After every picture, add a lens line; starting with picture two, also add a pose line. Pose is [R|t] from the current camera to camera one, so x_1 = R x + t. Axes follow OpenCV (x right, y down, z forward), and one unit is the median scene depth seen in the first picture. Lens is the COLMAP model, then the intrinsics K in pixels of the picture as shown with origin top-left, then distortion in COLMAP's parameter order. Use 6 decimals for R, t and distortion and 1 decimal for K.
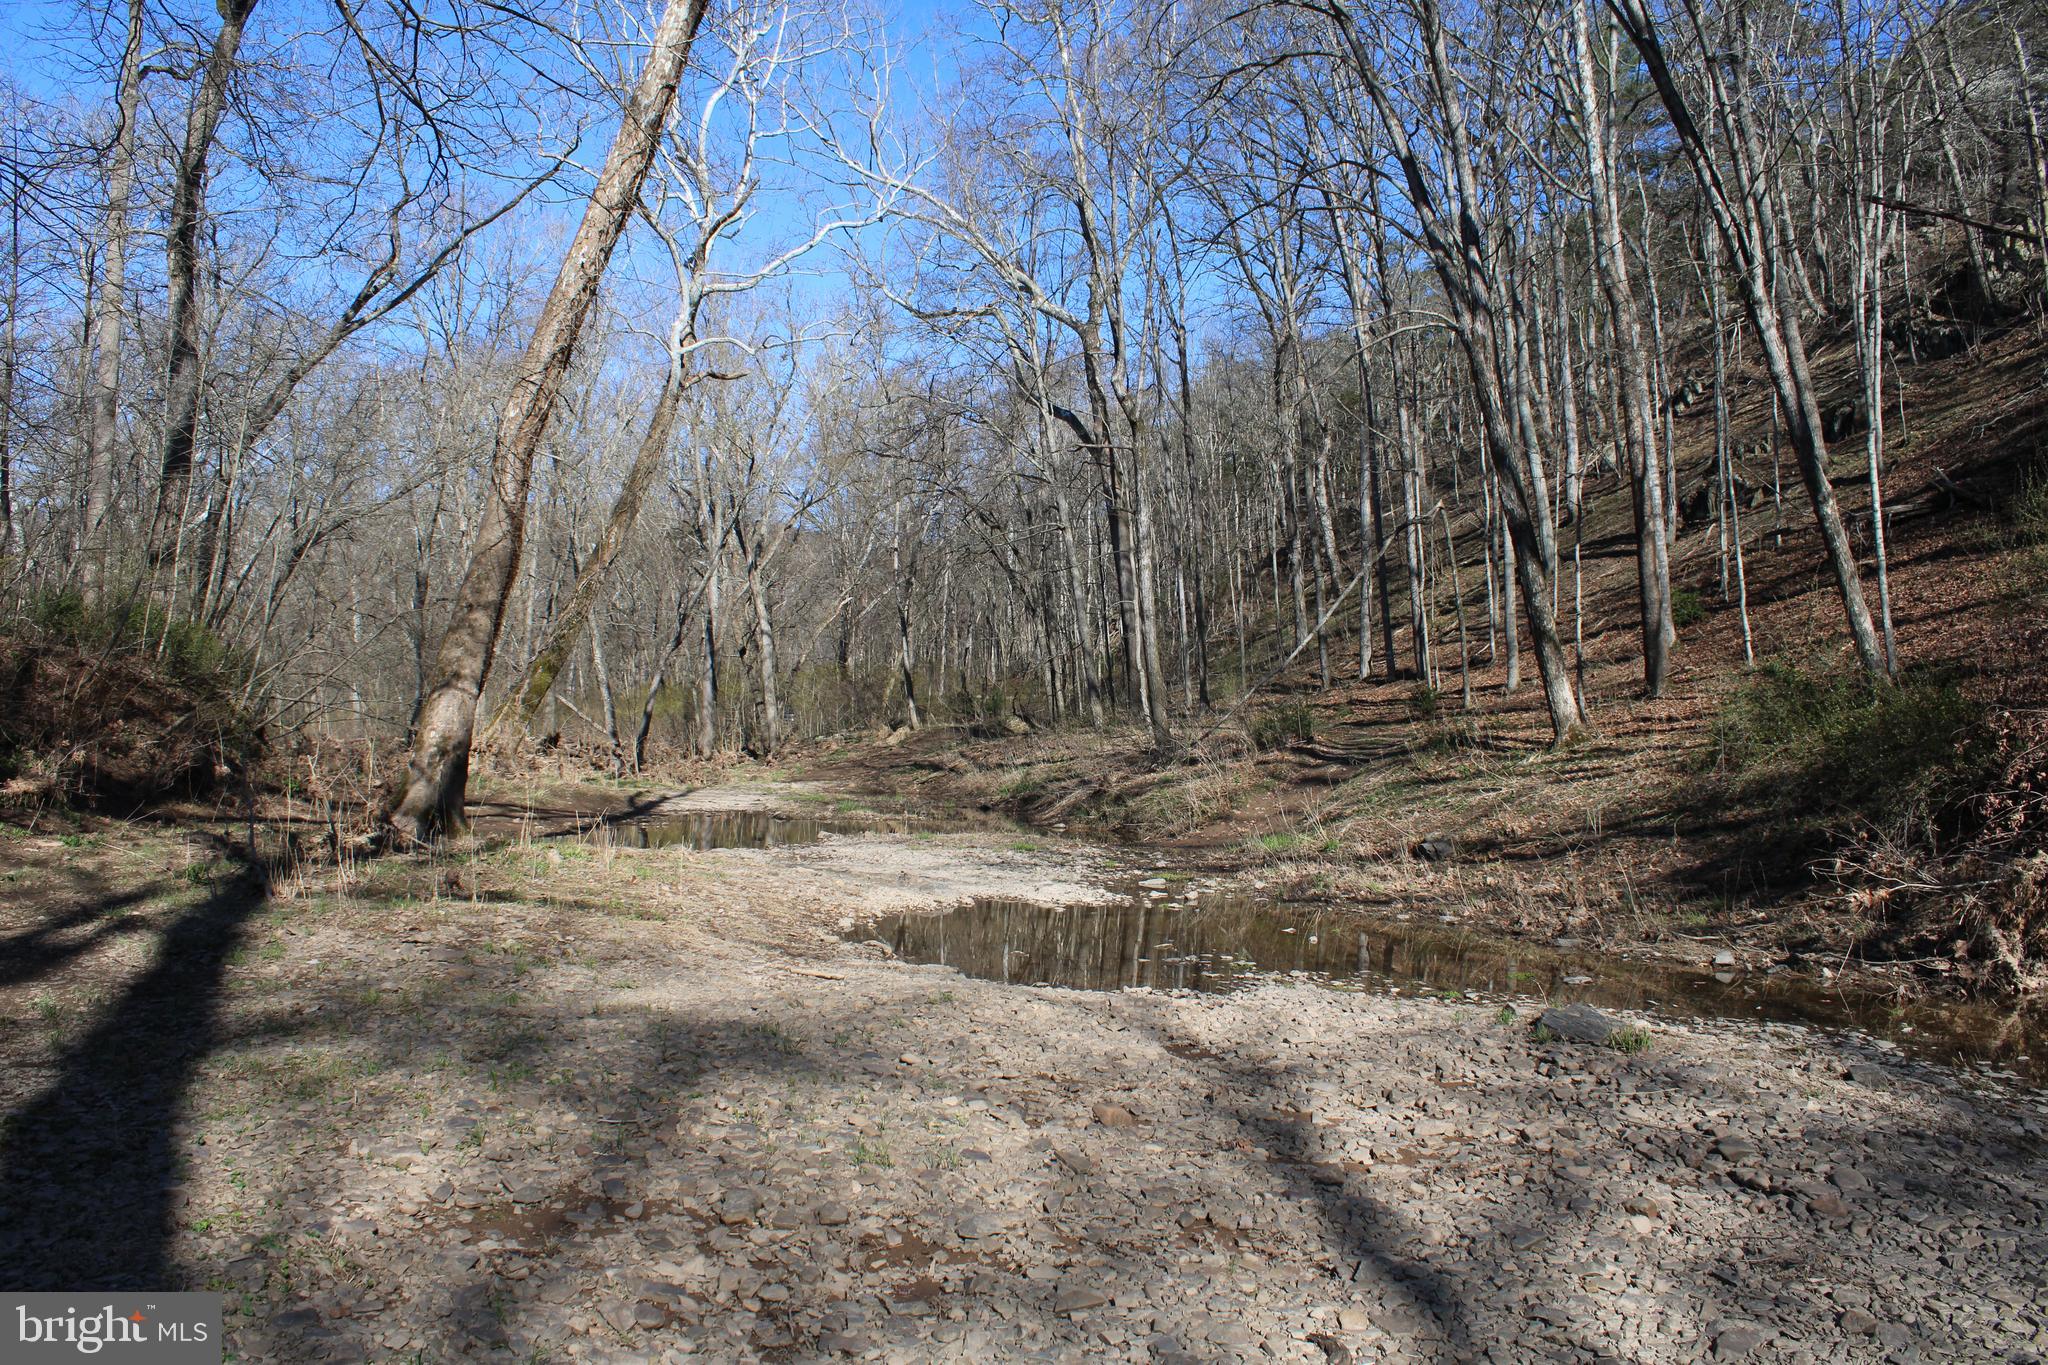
lens RADIAL K [[1711.3, 0, 1034.3], [0, 1711.3, 669.4], [0, 0, 1]] dist [-0.157685, 0.133685]
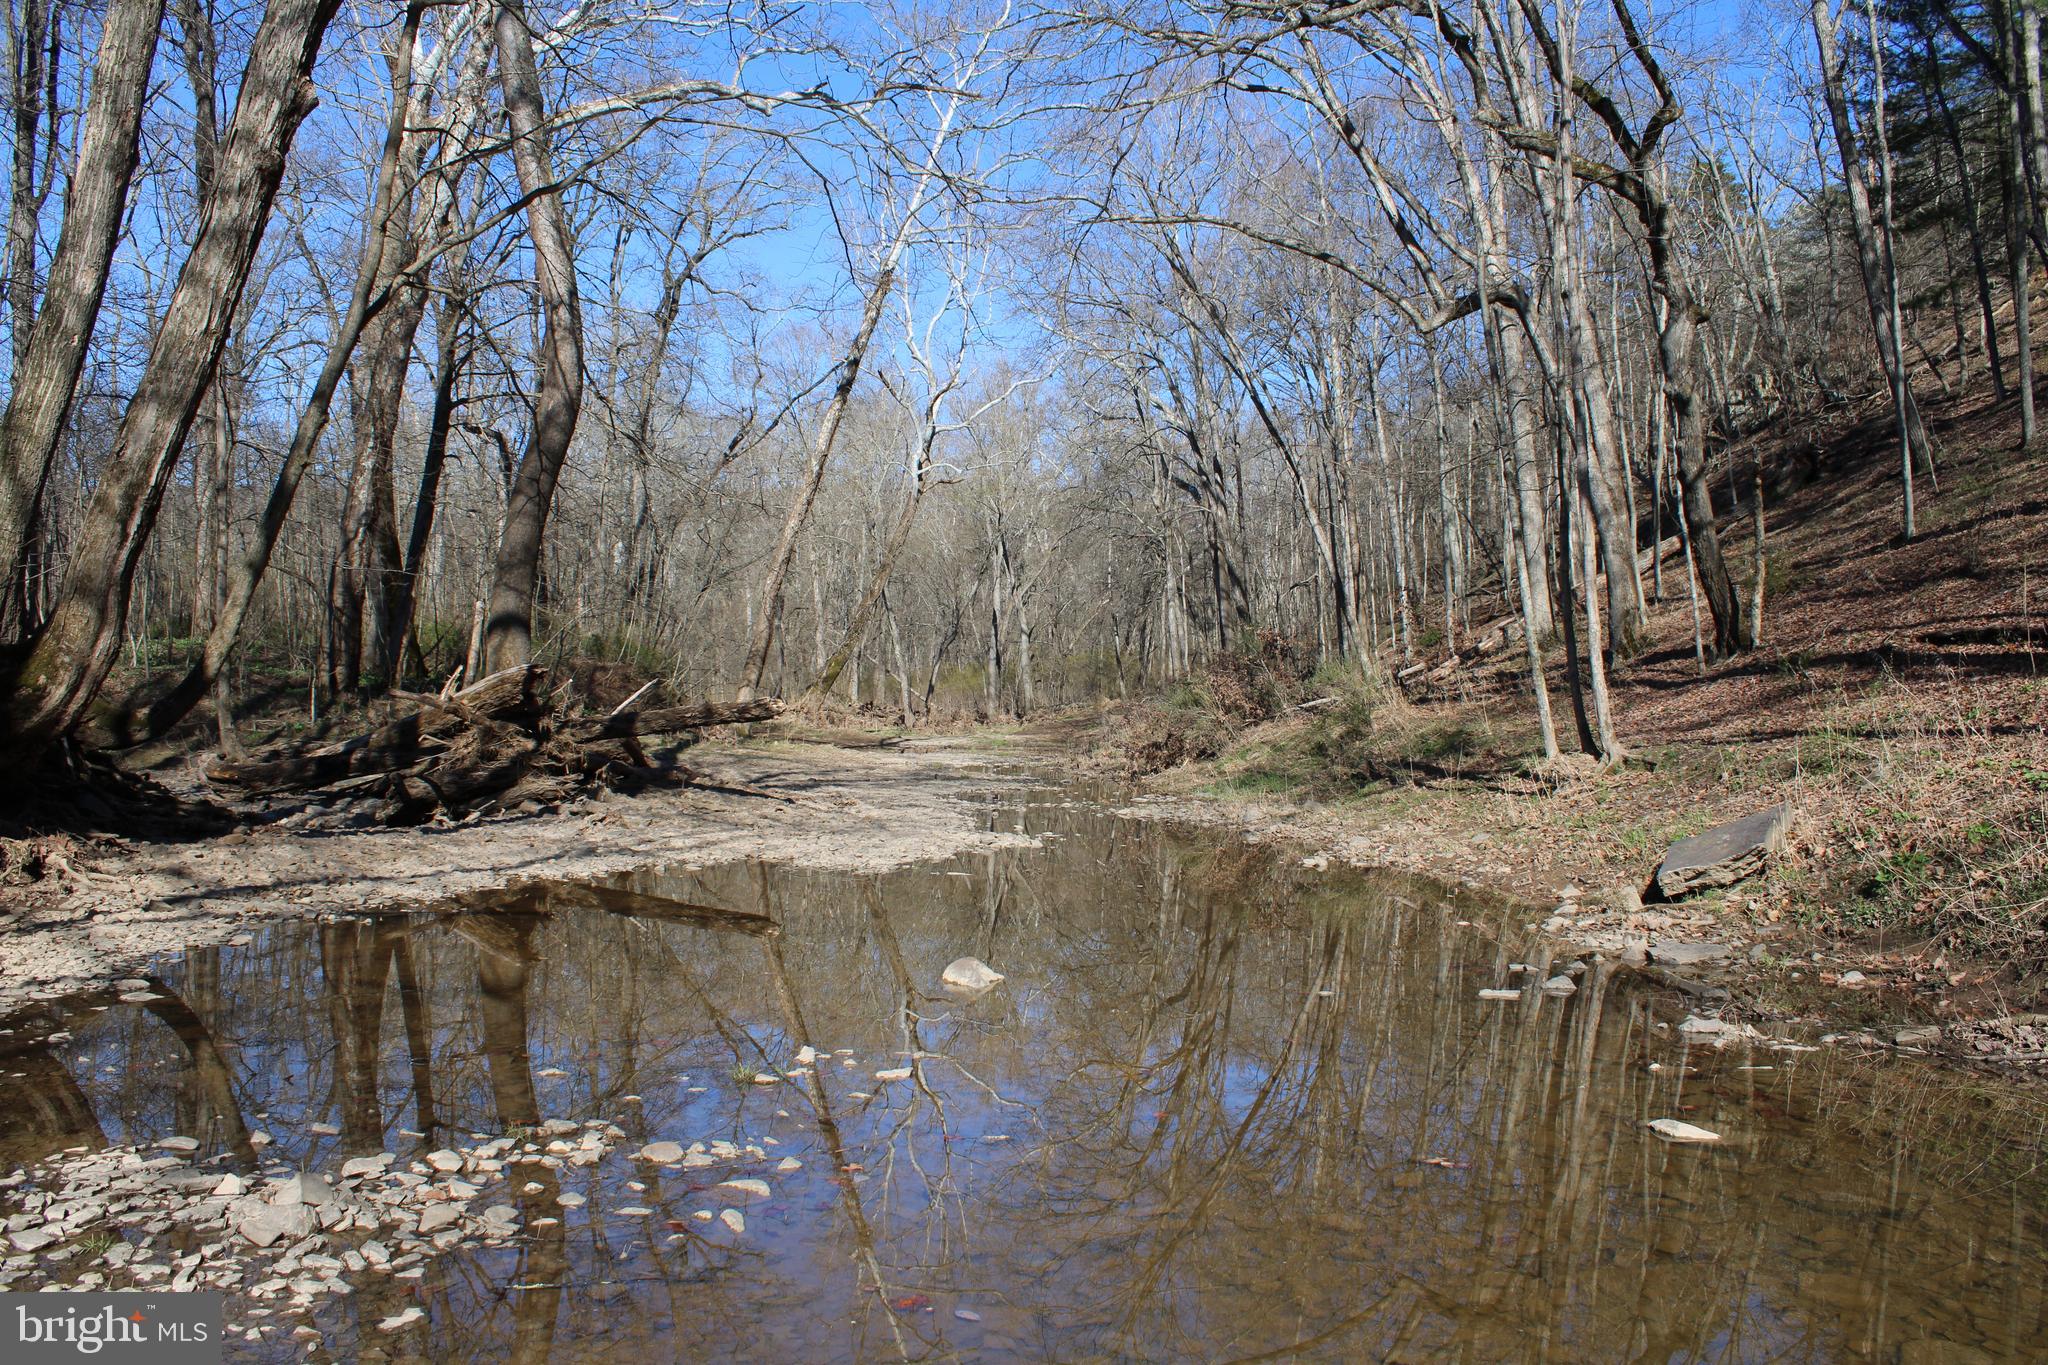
lens RADIAL K [[1711.3, 0, 1020.2], [0, 1711.3, 681.6], [0, 0, 1]] dist [-0.157685, 0.133685]
pose [[0.972753, 0.006900, -0.231740, 0.294274], [-0.001256, 0.999699, 0.024497, -0.025113], [0.231839, -0.023538, 0.972469, -0.648522]]
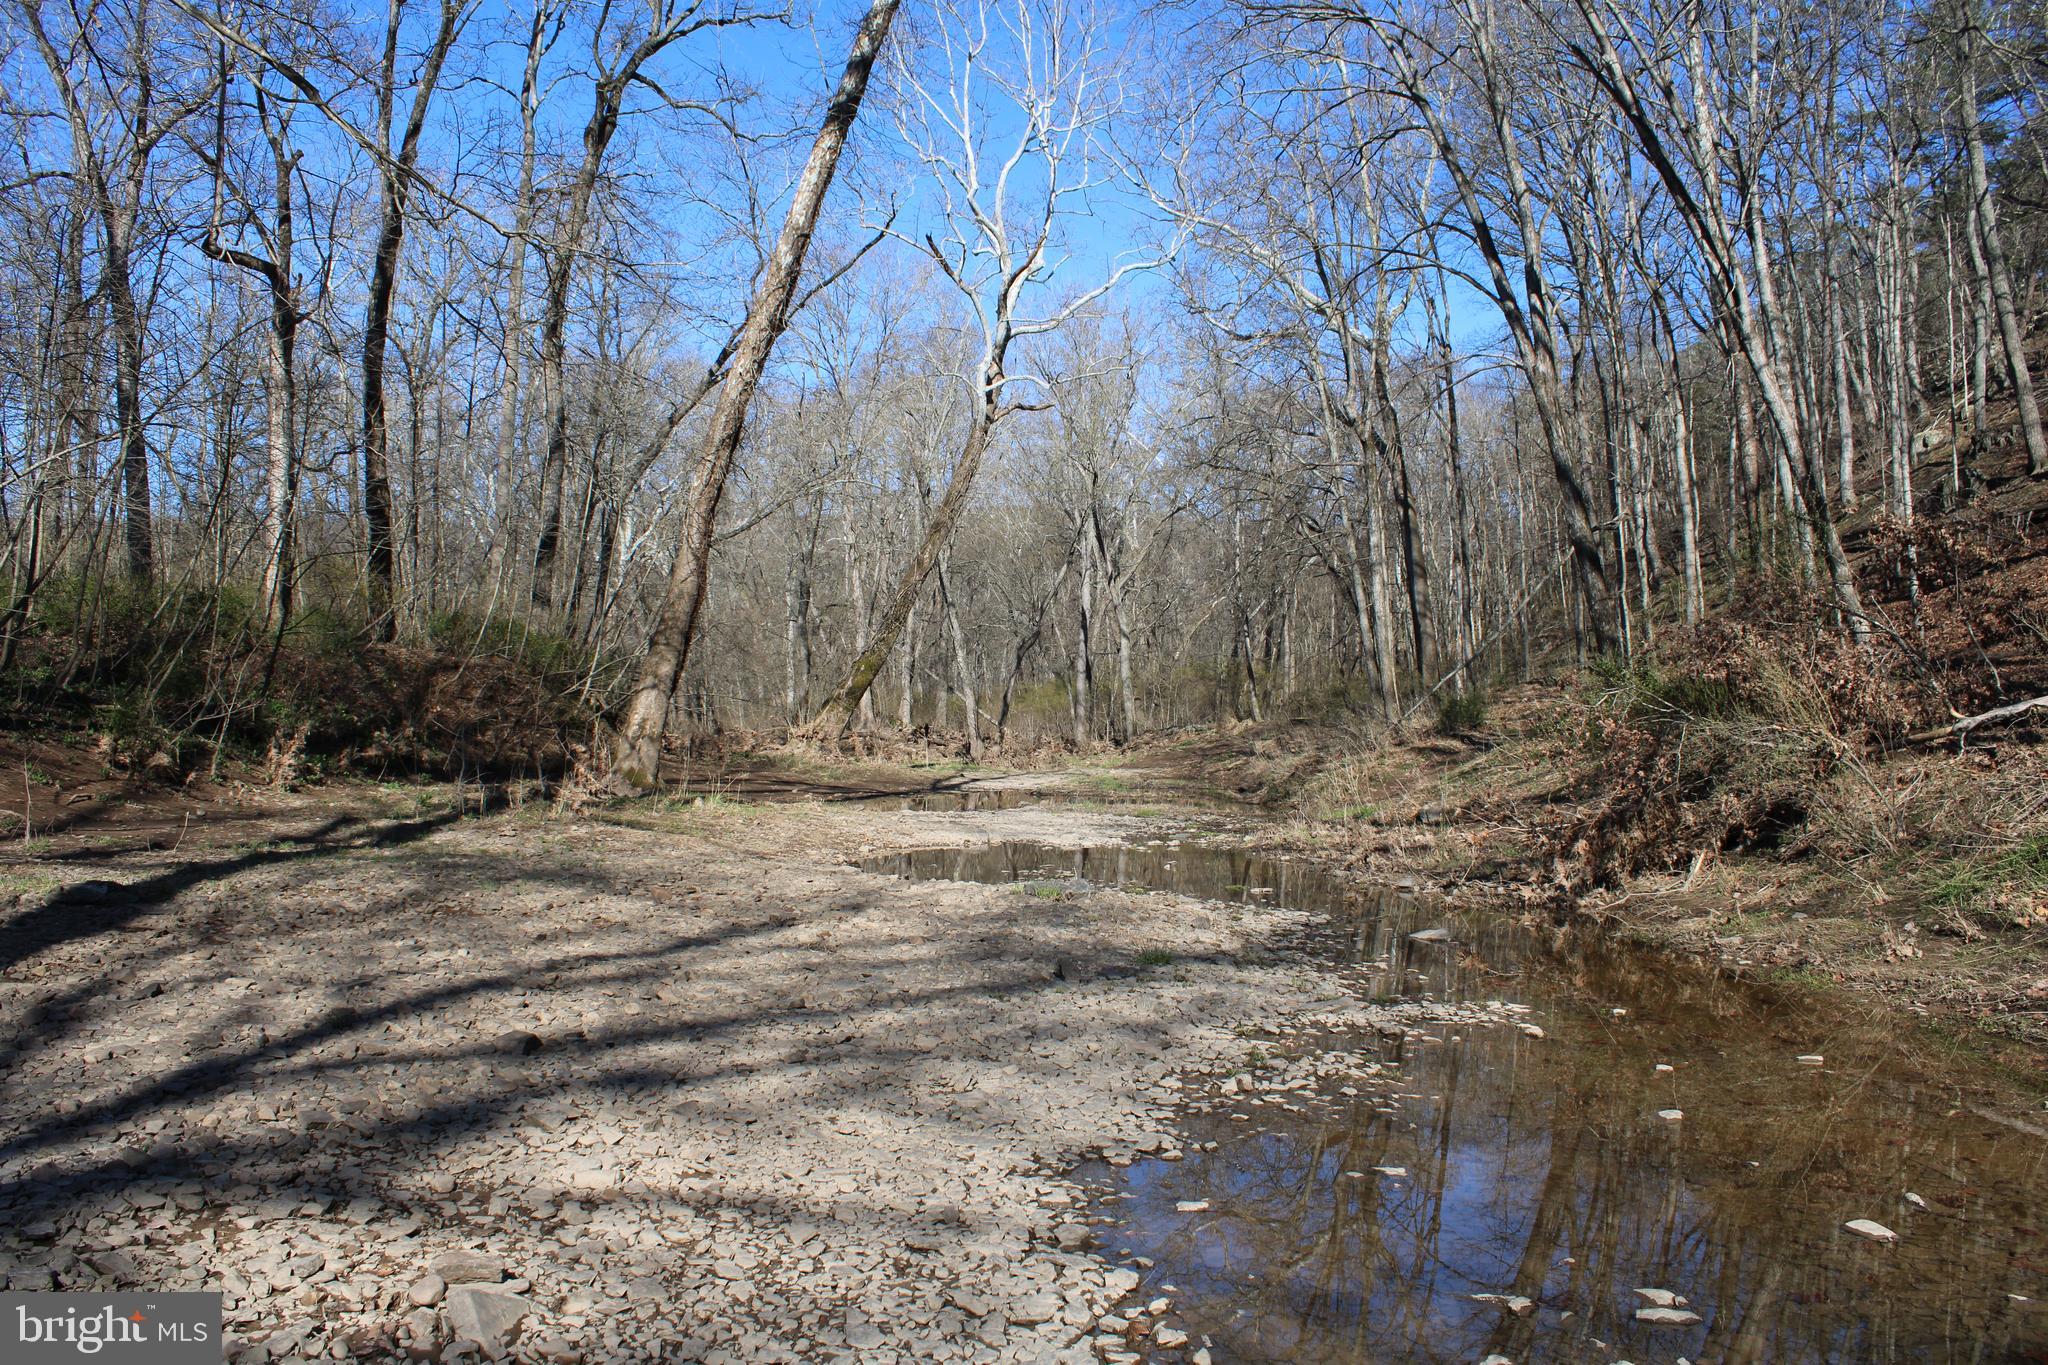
lens RADIAL K [[1711.3, 0, 1042.4], [0, 1711.3, 677.1], [0, 0, 1]] dist [-0.157685, 0.133685]
pose [[0.966006, -0.004916, -0.258474, 0.130723], [0.006707, 0.999959, 0.006048, -0.000107], [0.258434, -0.007576, 0.965999, -0.109417]]
